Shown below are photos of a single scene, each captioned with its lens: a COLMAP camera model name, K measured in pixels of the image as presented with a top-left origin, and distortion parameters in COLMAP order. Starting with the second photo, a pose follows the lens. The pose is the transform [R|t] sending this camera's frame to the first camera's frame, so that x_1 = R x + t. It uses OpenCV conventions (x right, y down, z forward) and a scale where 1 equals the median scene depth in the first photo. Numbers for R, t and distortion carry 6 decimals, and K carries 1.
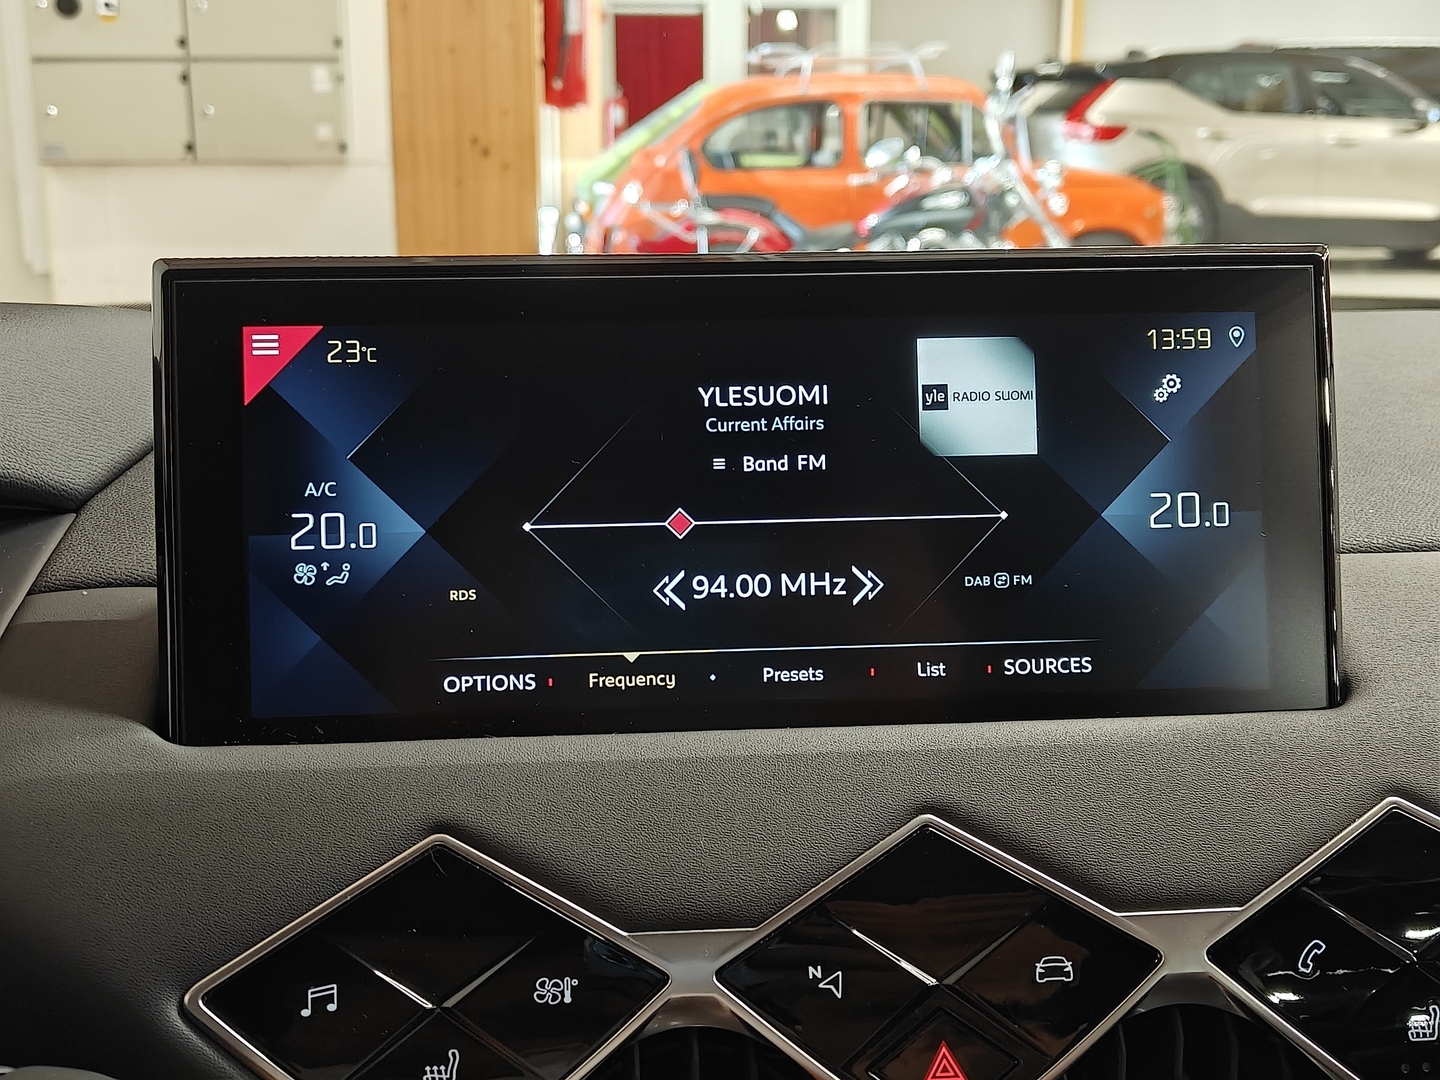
lens RADIAL K [[1688.8, 0, 712.5], [0, 1688.8, 536.0], [0, 0, 1]] dist [0.016662, -0.031982]
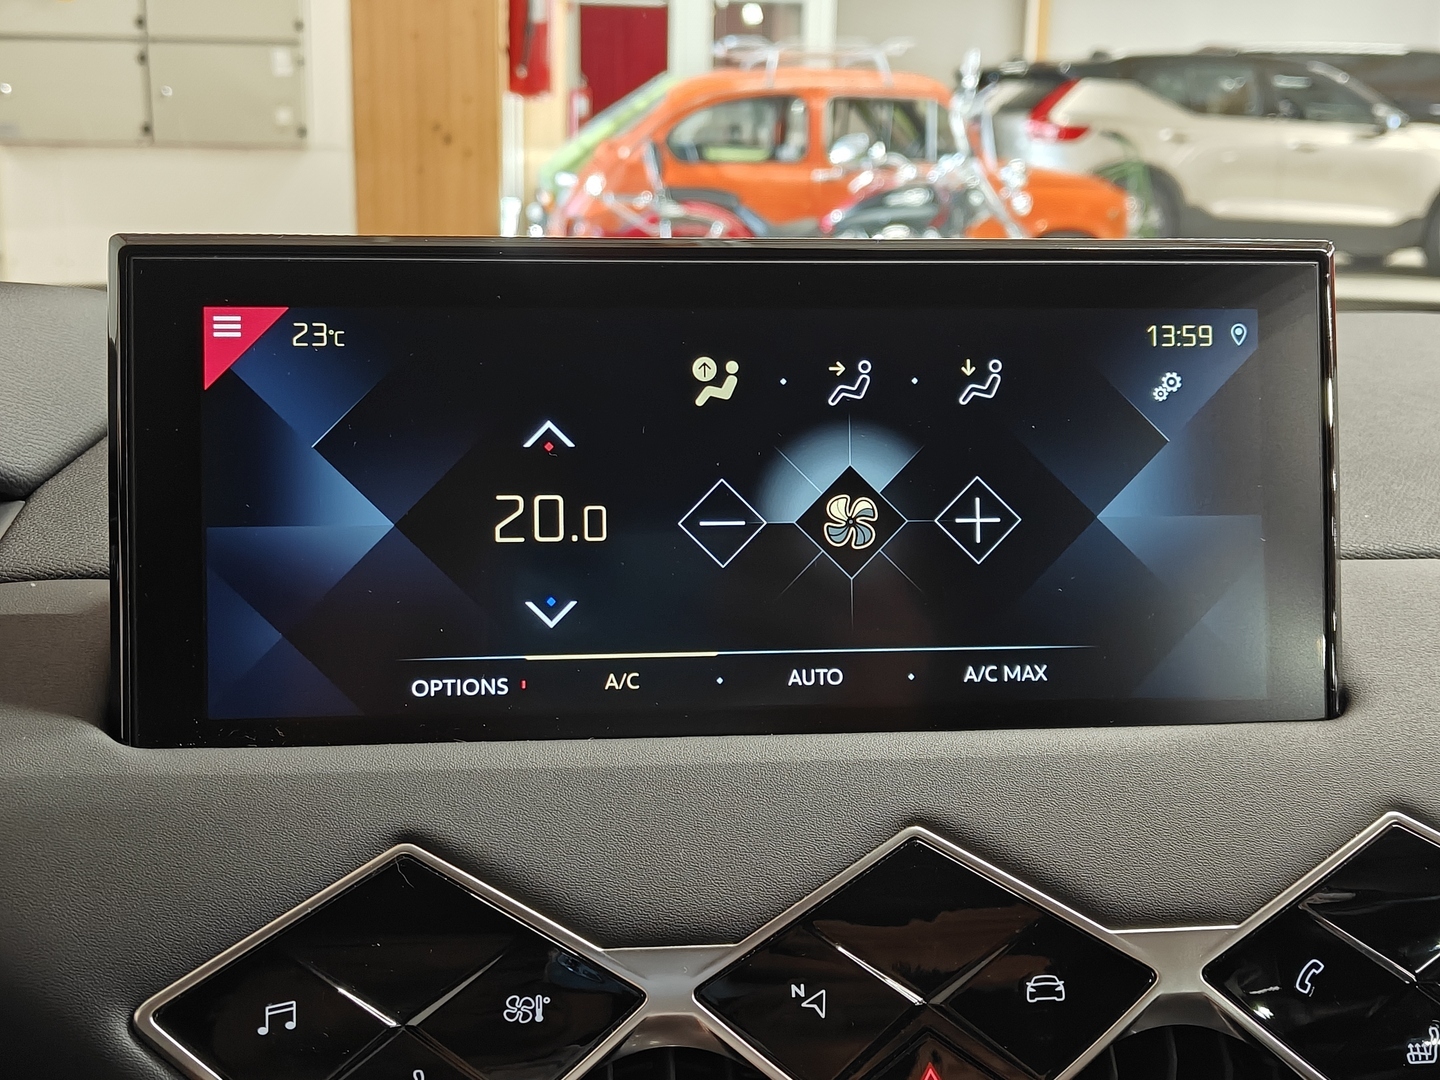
lens RADIAL K [[1691.7, 0, 716.5], [0, 1691.7, 544.4], [0, 0, 1]] dist [0.015029, -0.036390]
pose [[0.999552, 0.012692, 0.027099, -0.013238], [-0.012911, 0.999885, 0.007910, -0.001697], [-0.026996, -0.008256, 0.999601, 0.039279]]
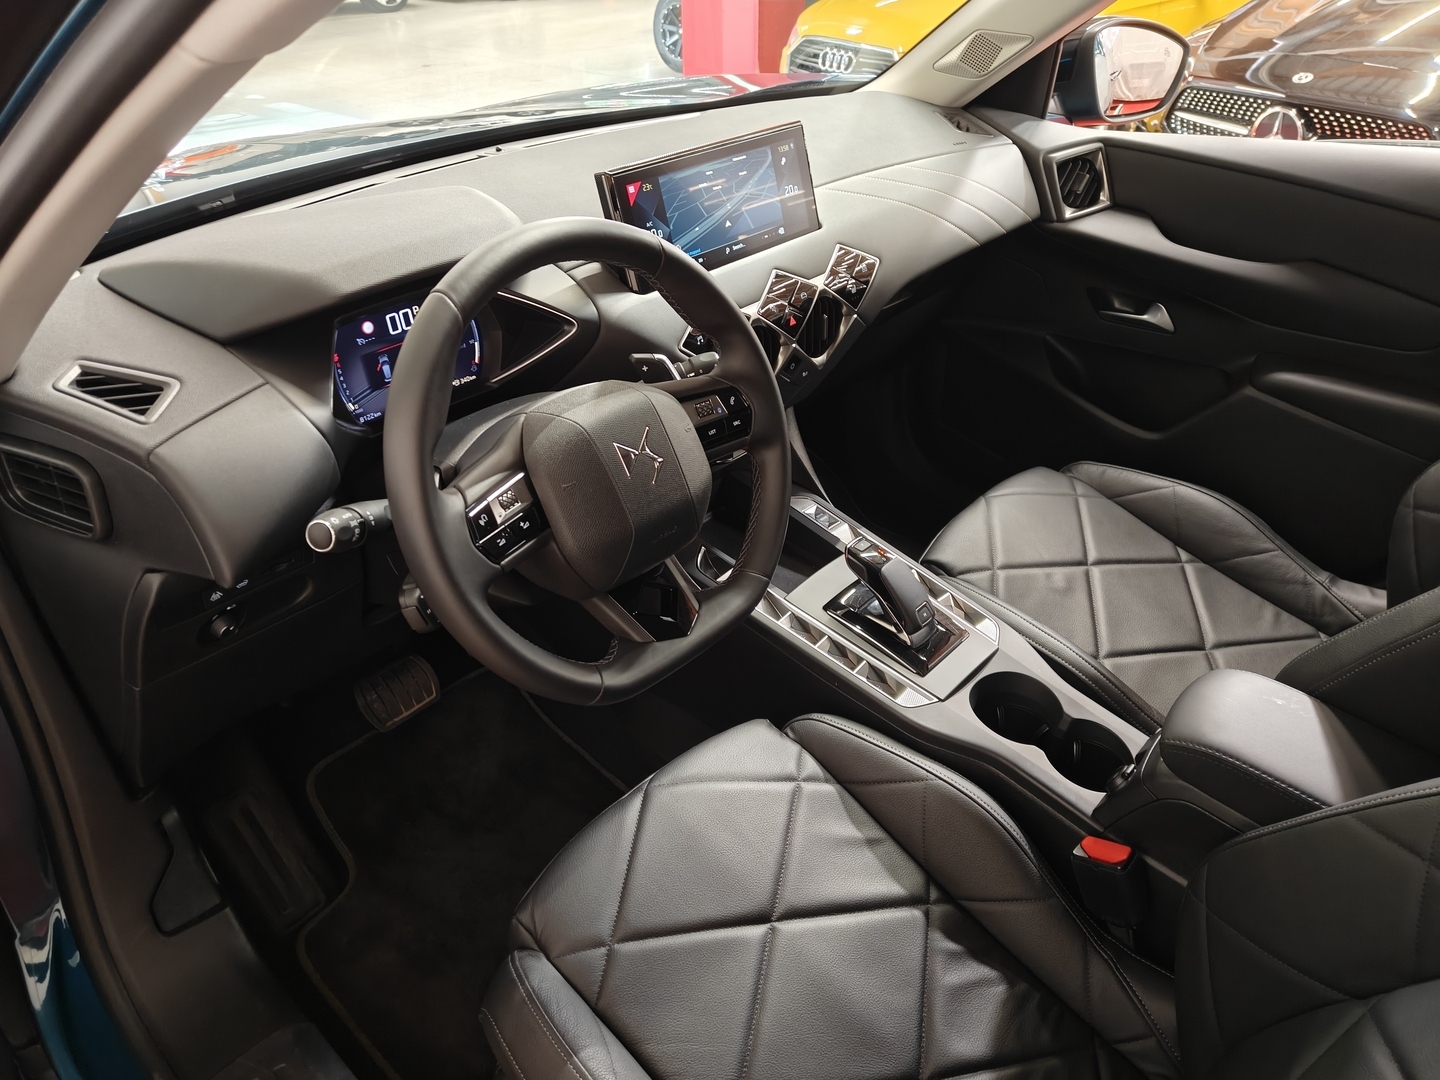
lens RADIAL K [[1012.3, 0, 713.3], [0, 1012.3, 542.9], [0, 0, 1]] dist [0.006938, -0.007527]
pose [[0.733389, -0.381810, 0.562461, -1.685361], [0.178394, 0.906474, 0.382727, -0.225363], [-0.655985, -0.180348, 0.732910, -0.952001]]
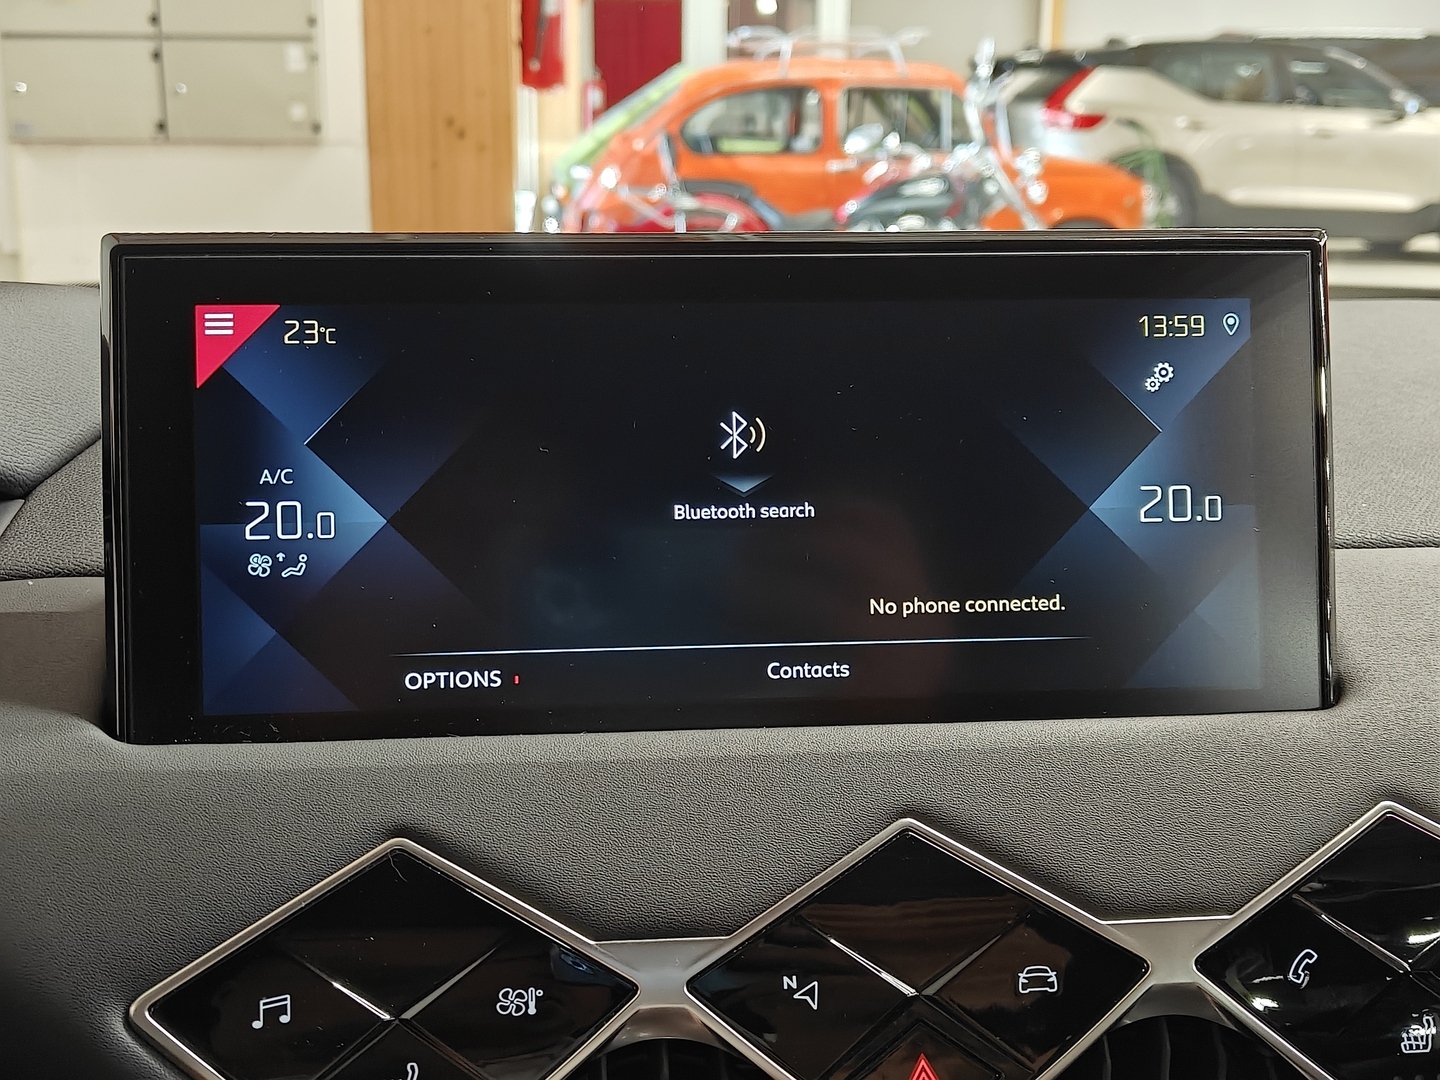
lens RADIAL K [[1691.7, 0, 716.5], [0, 1691.7, 544.4], [0, 0, 1]] dist [0.015029, -0.036390]
pose [[0.999848, 0.005781, 0.016461, 0.001351], [-0.005990, 0.999901, 0.012723, -0.002749], [-0.016386, -0.012820, 0.999784, 0.036950]]
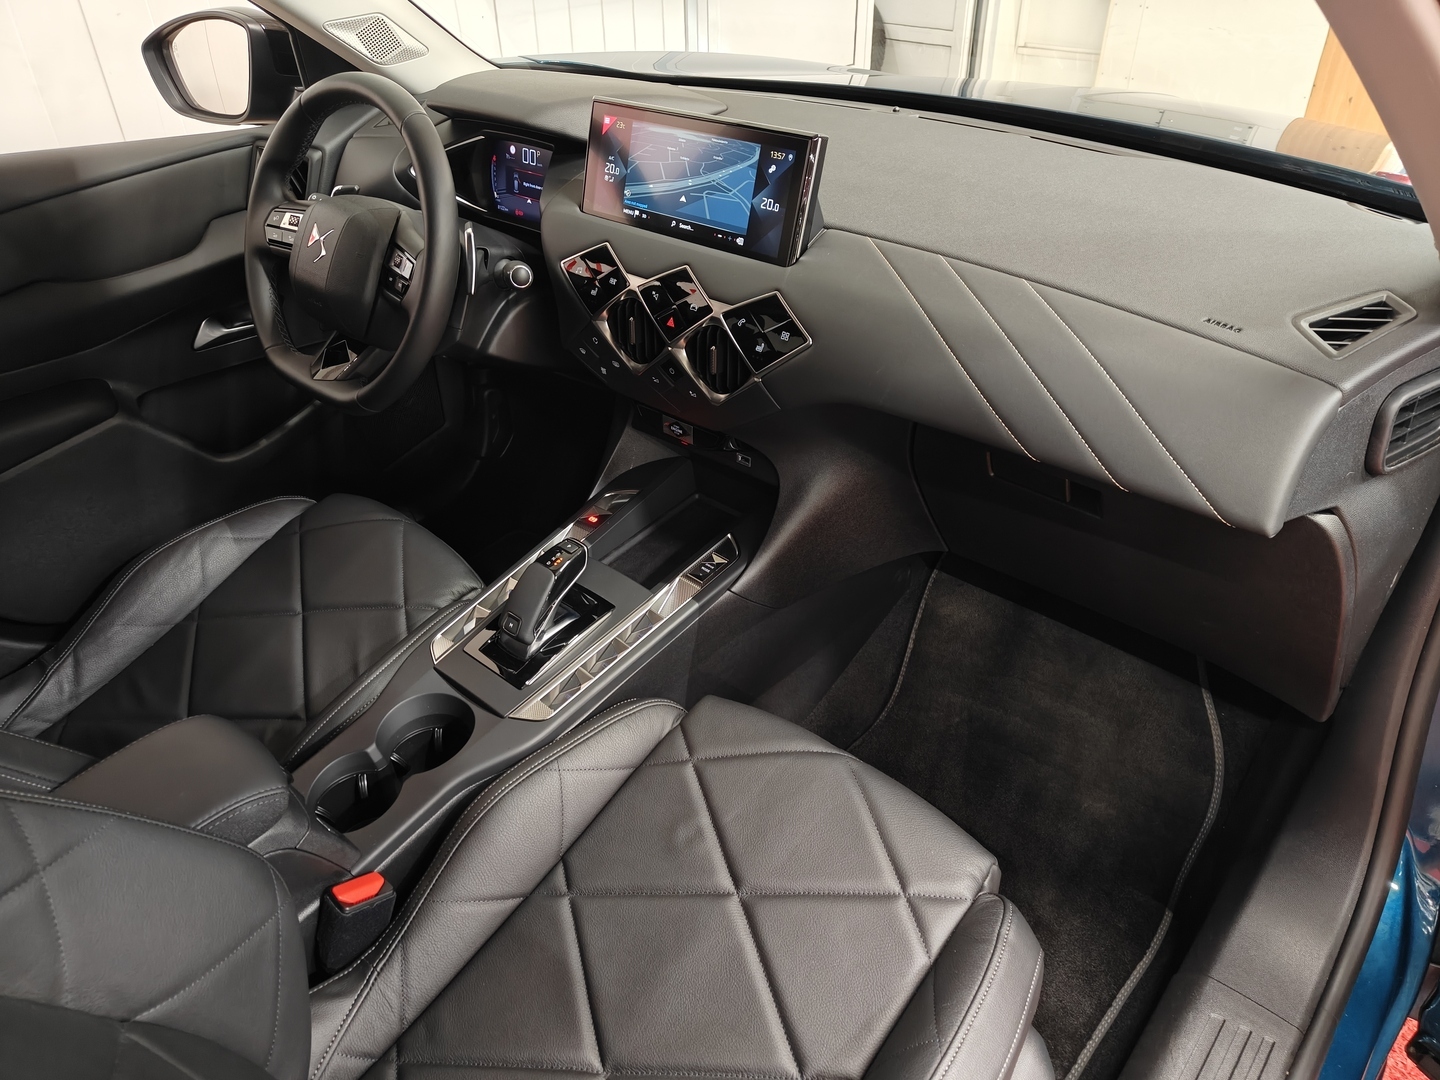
lens RADIAL K [[1003.3, 0, 723.3], [0, 1003.3, 544.3], [0, 0, 1]] dist [0.010513, 0.001562]
pose [[0.698827, 0.400216, -0.592847, 1.807711], [-0.165192, 0.896715, 0.410627, -0.234505], [0.695954, -0.189023, 0.692761, -0.735899]]
